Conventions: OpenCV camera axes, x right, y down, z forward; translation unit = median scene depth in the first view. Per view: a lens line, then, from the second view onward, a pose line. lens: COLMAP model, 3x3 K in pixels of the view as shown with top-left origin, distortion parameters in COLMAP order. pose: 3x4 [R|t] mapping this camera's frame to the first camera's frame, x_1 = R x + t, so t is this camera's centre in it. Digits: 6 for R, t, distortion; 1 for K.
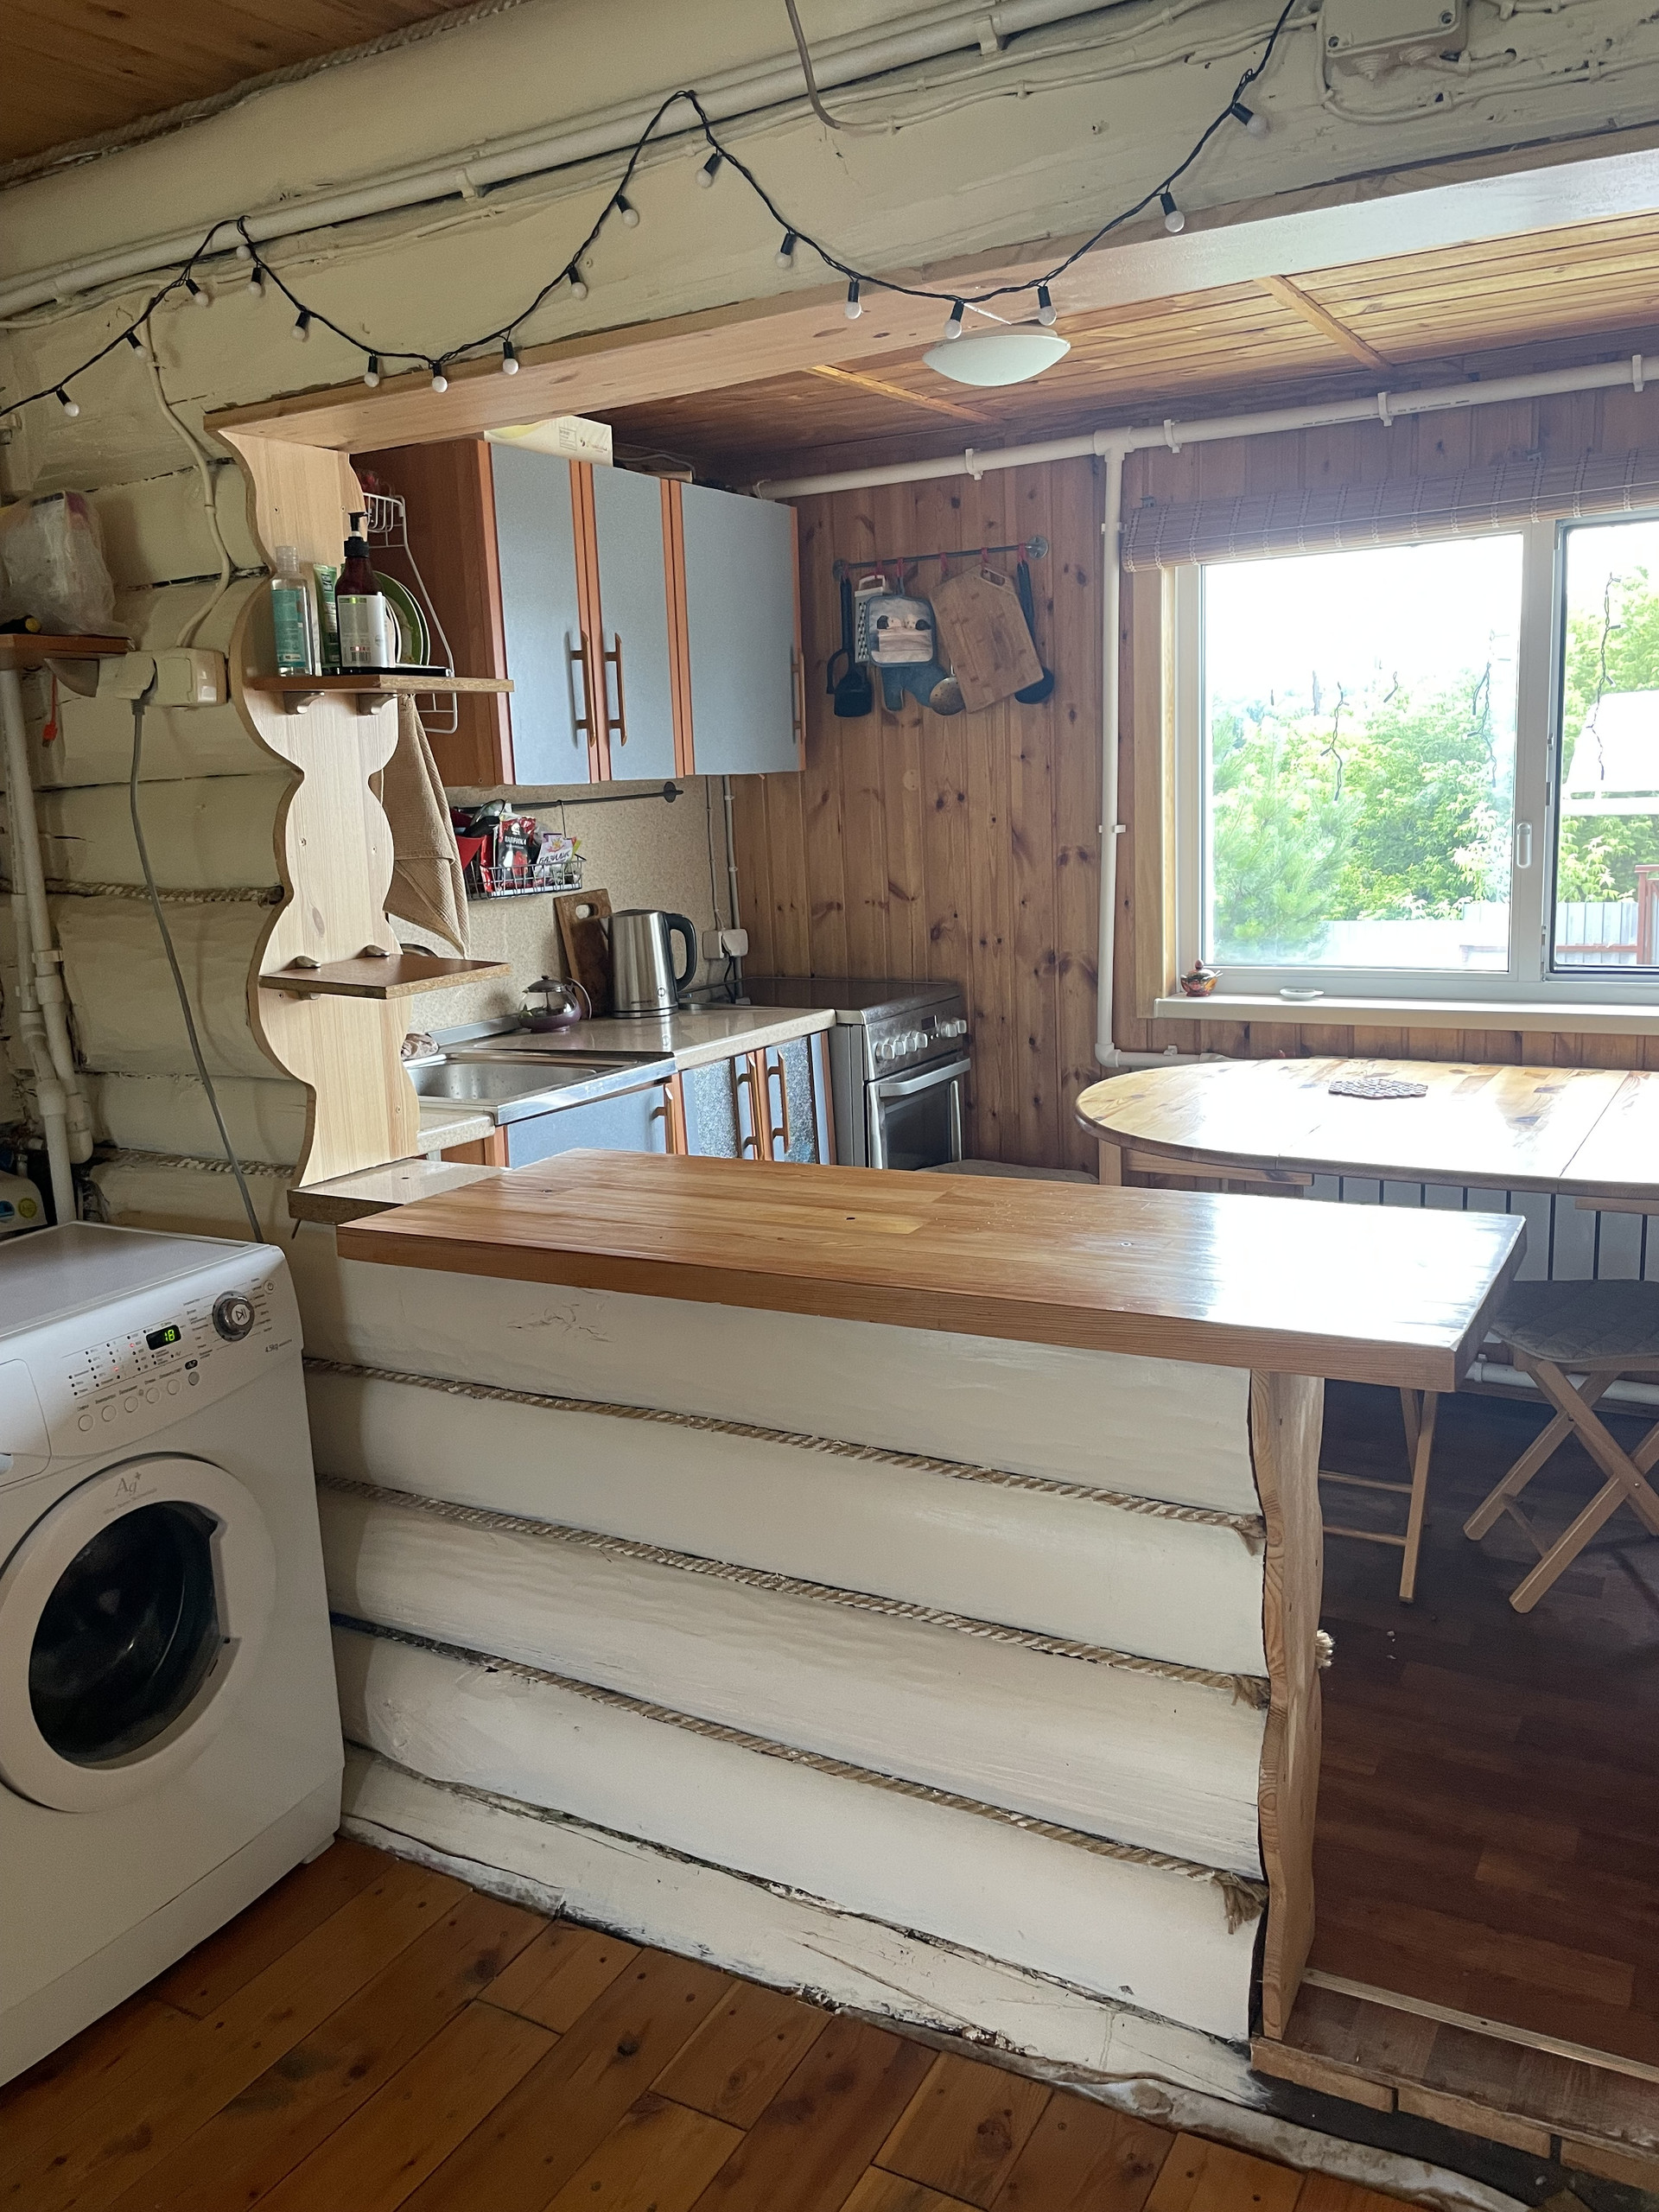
lens RADIAL K [[1698.4, 0, 817.7], [0, 1698.4, 1095.4], [0, 0, 1]] dist [0.075923, -0.102469]
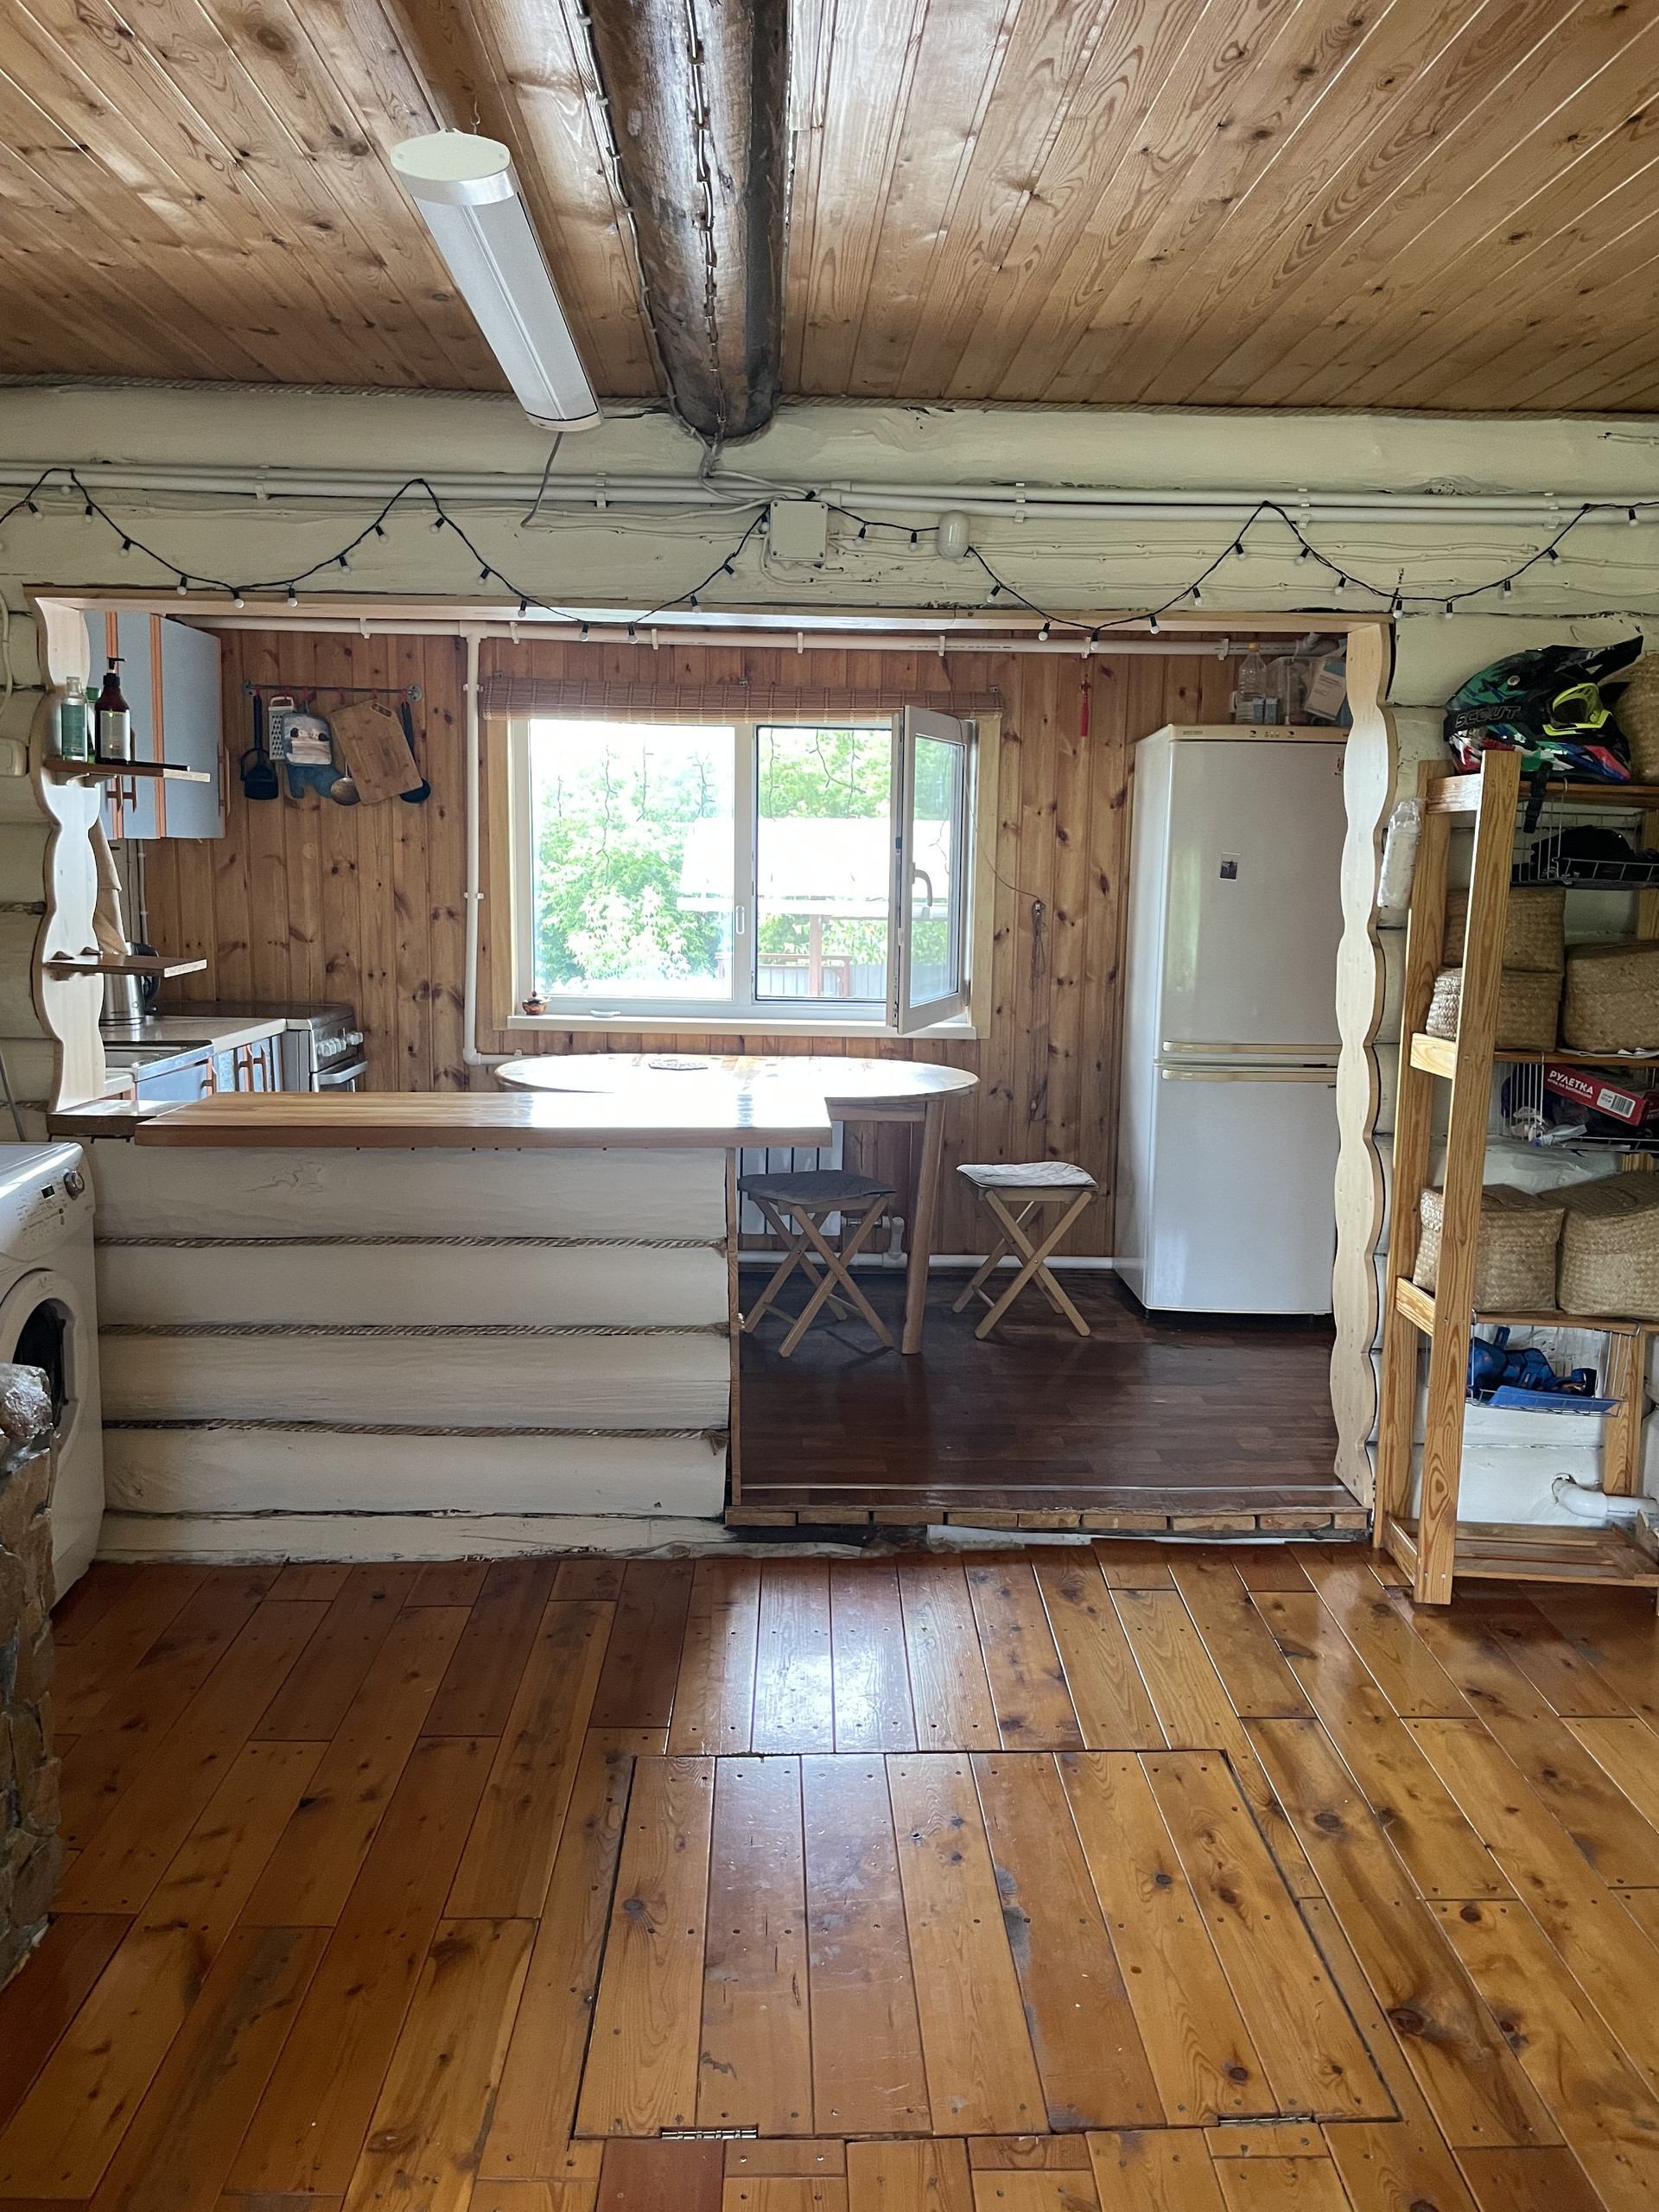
lens RADIAL K [[1698.4, 0, 832.7], [0, 1698.4, 1108.2], [0, 0, 1]] dist [0.075923, -0.102469]
pose [[0.856817, -0.015901, 0.515376, -0.303359], [0.037798, 0.998772, -0.032024, 0.075930], [-0.514234, 0.046919, 0.856365, -0.355308]]
